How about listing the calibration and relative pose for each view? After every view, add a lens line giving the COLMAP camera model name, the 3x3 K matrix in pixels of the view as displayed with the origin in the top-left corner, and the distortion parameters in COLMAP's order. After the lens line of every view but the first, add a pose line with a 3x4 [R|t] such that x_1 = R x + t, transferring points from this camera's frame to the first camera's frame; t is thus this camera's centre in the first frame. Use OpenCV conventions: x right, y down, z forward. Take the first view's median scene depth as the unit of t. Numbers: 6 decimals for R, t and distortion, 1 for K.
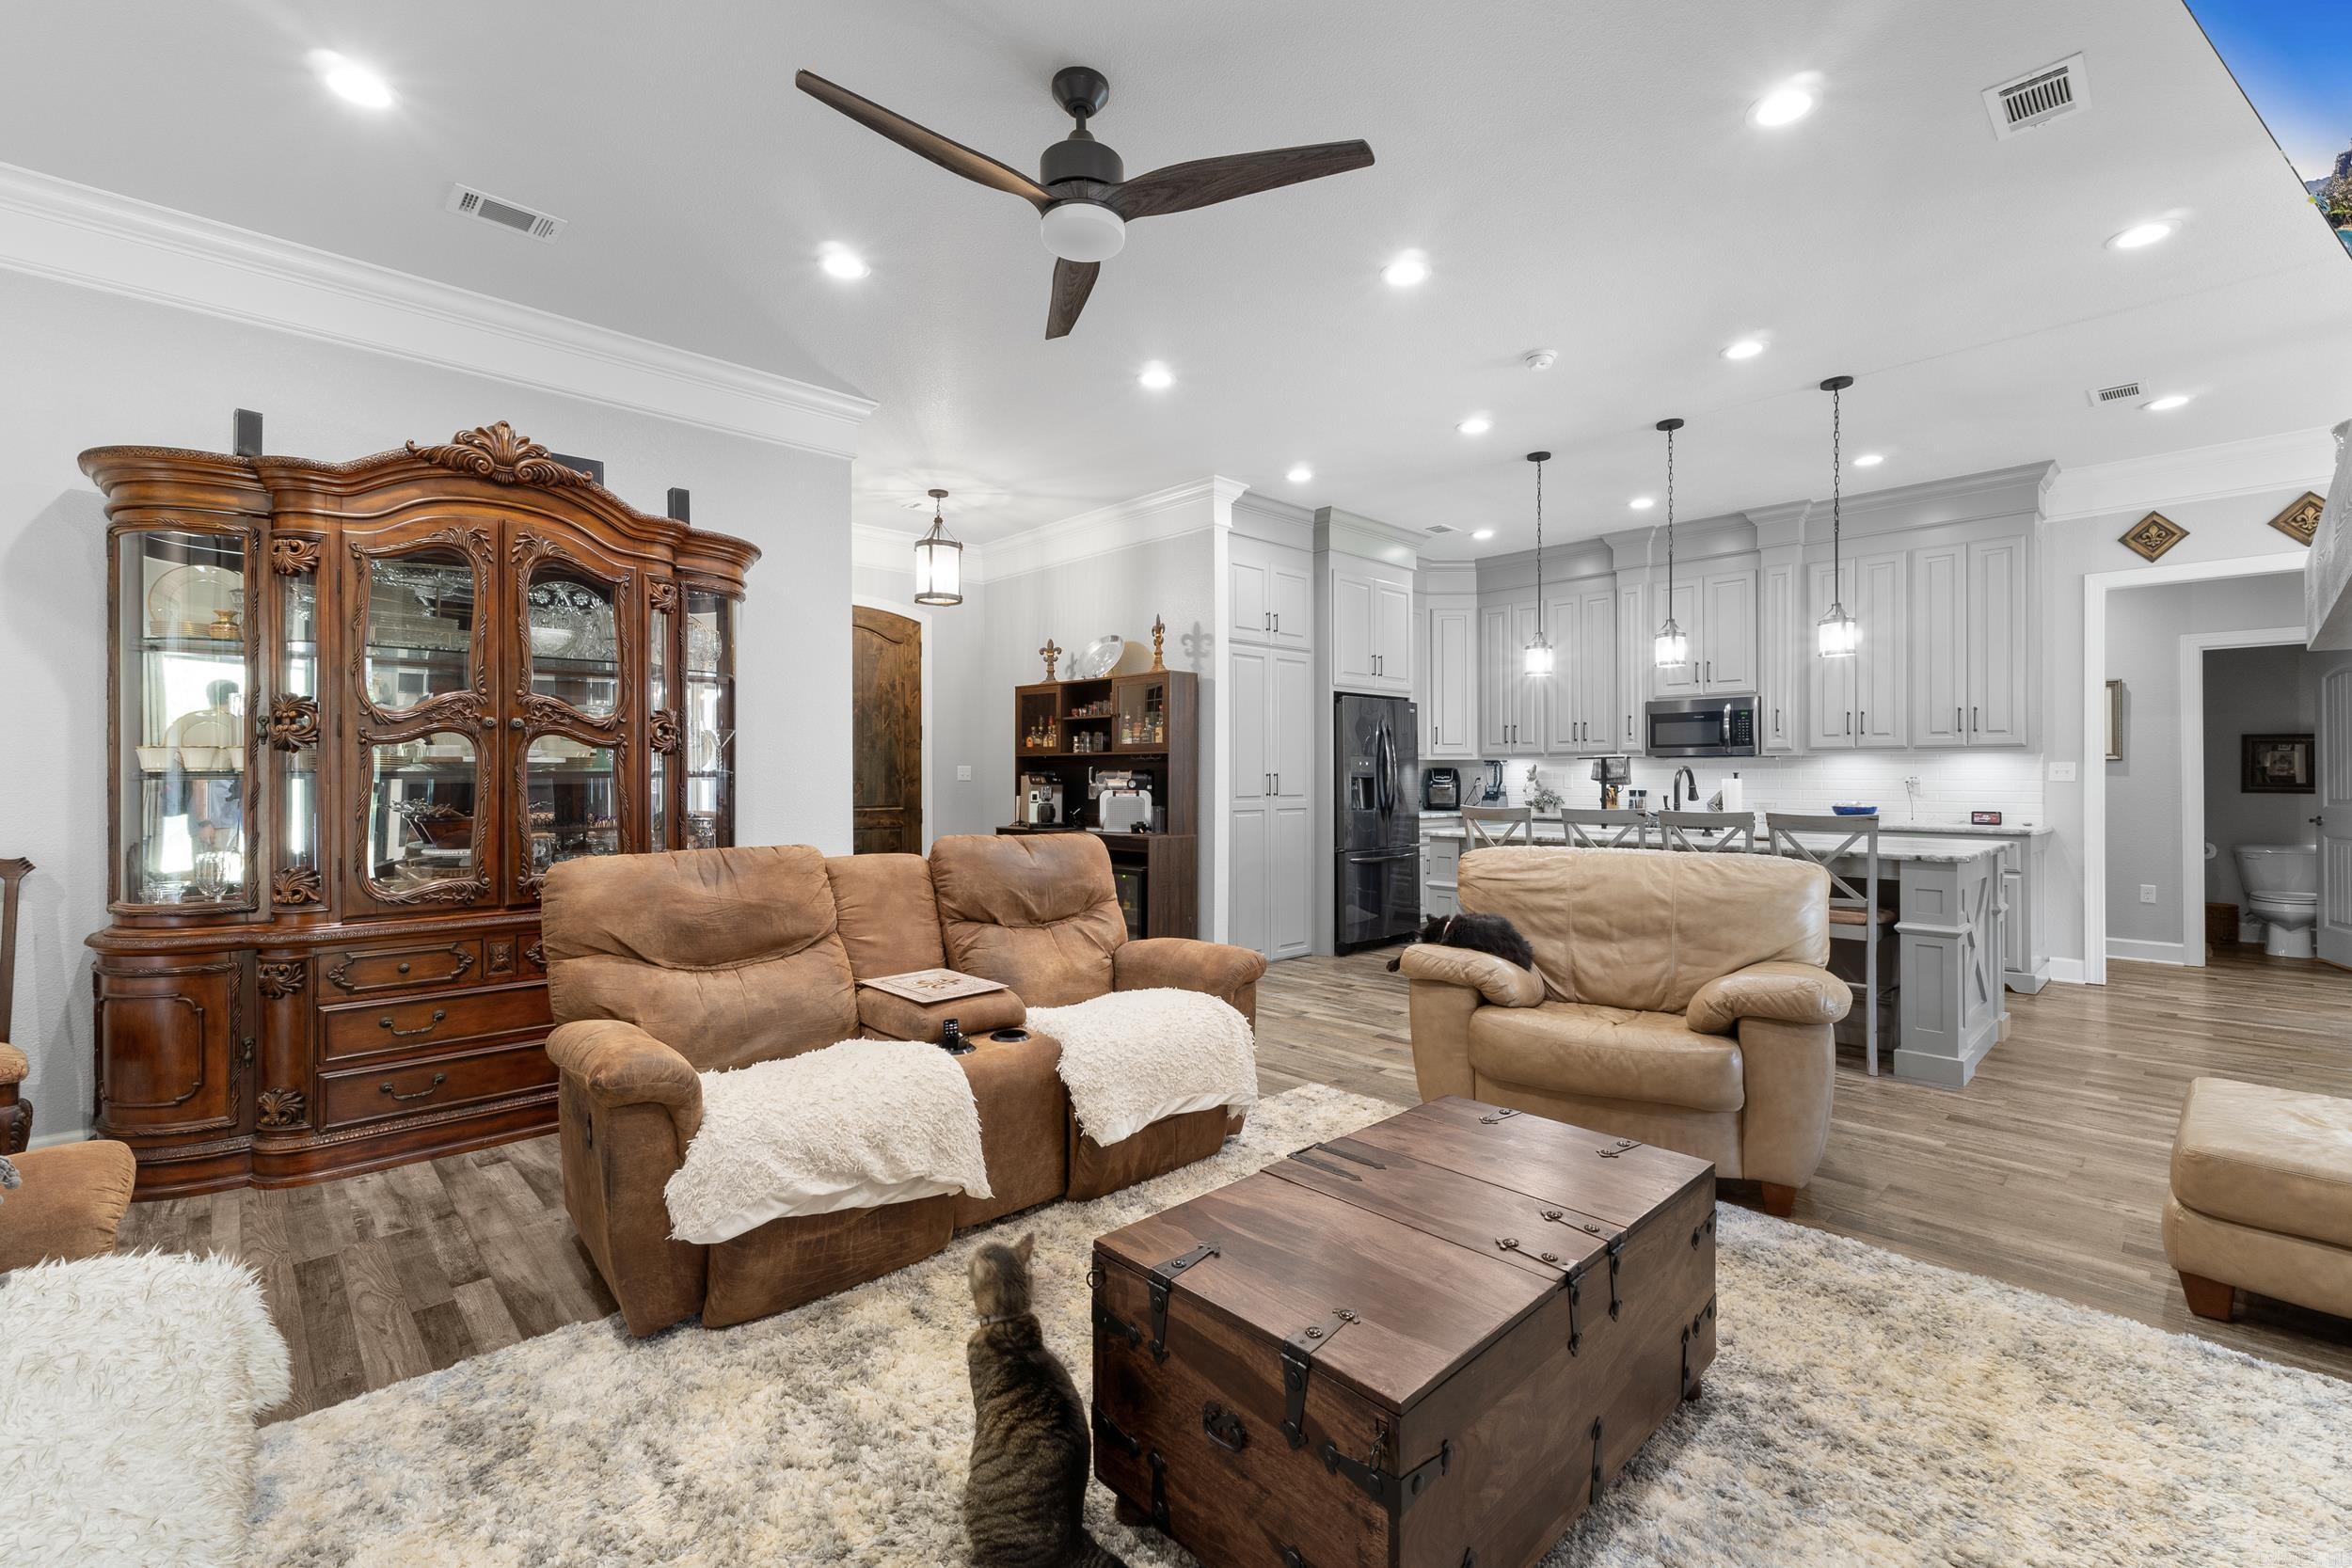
lens RADIAL K [[991.8, 0, 1176.7], [0, 991.8, 764.3], [0, 0, 1]] dist [0.001347, -0.001077]
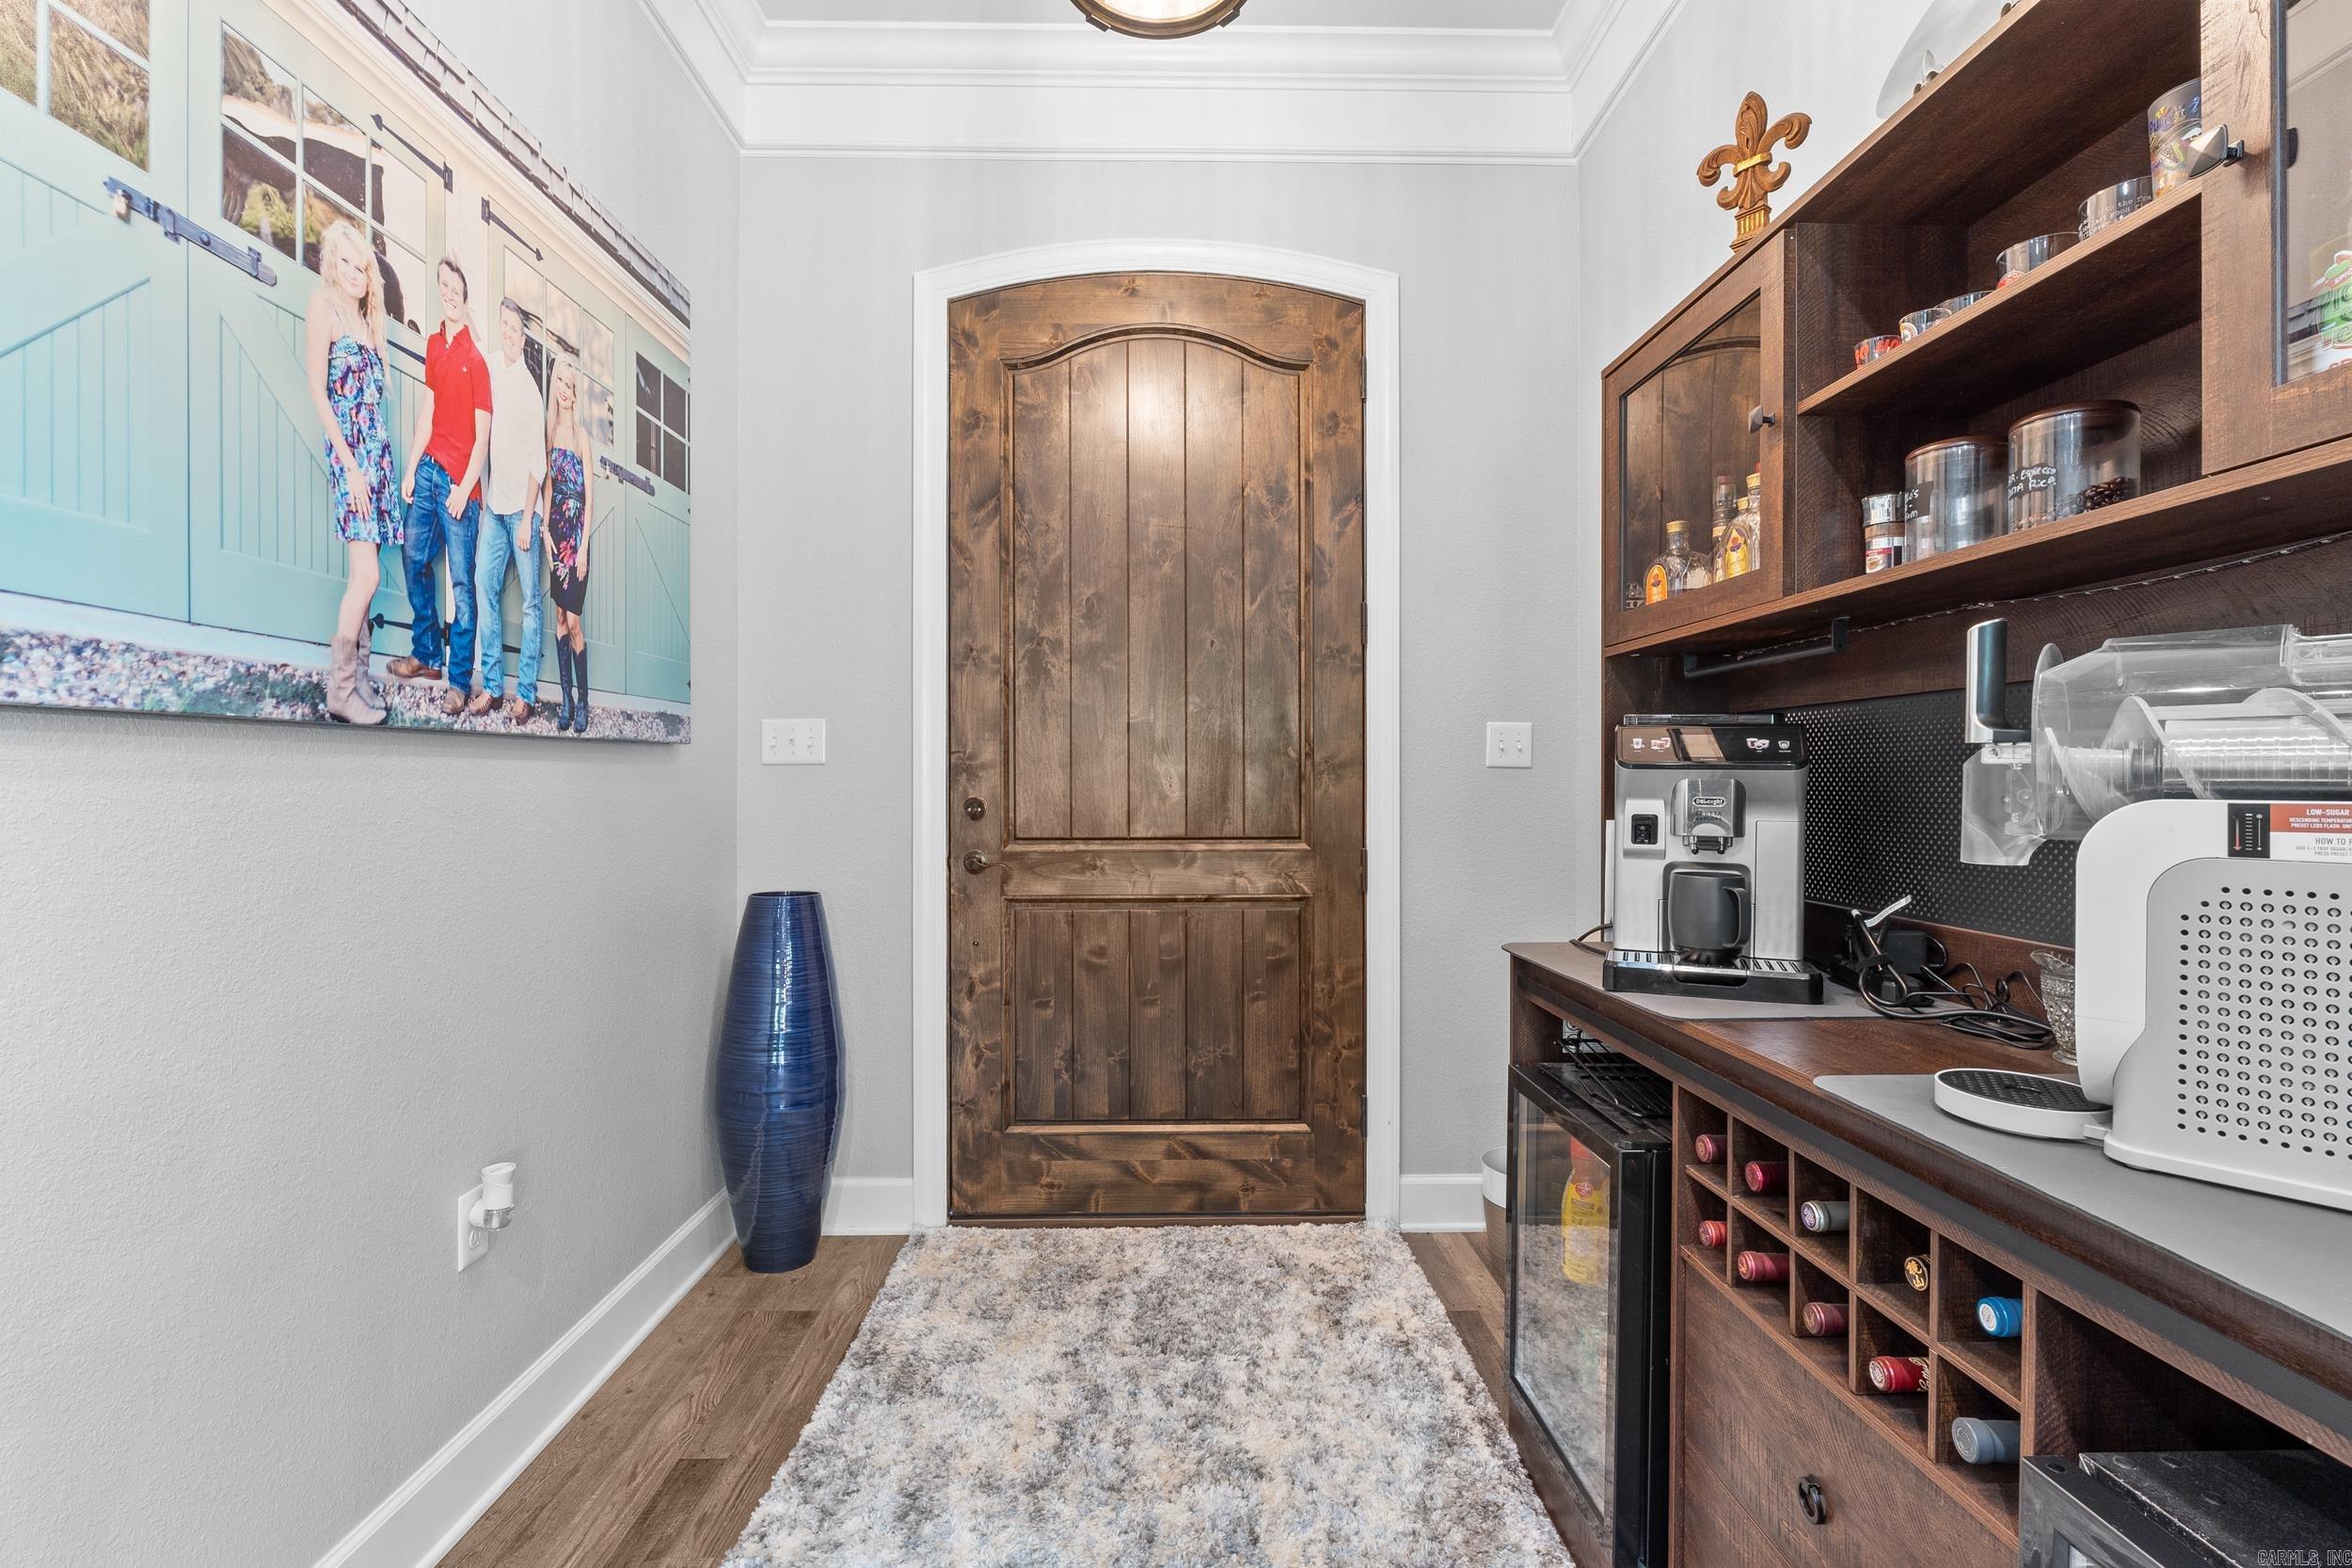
lens RADIAL K [[1078.1, 0, 1177.0], [0, 1078.1, 784.0], [0, 0, 1]] dist [-0.004656, -0.000550]
pose [[0.741448, 0.001423, -0.671009, -0.065694], [0.007880, 0.999910, 0.010828, 0.020510], [0.670964, -0.013316, 0.741370, 0.768028]]
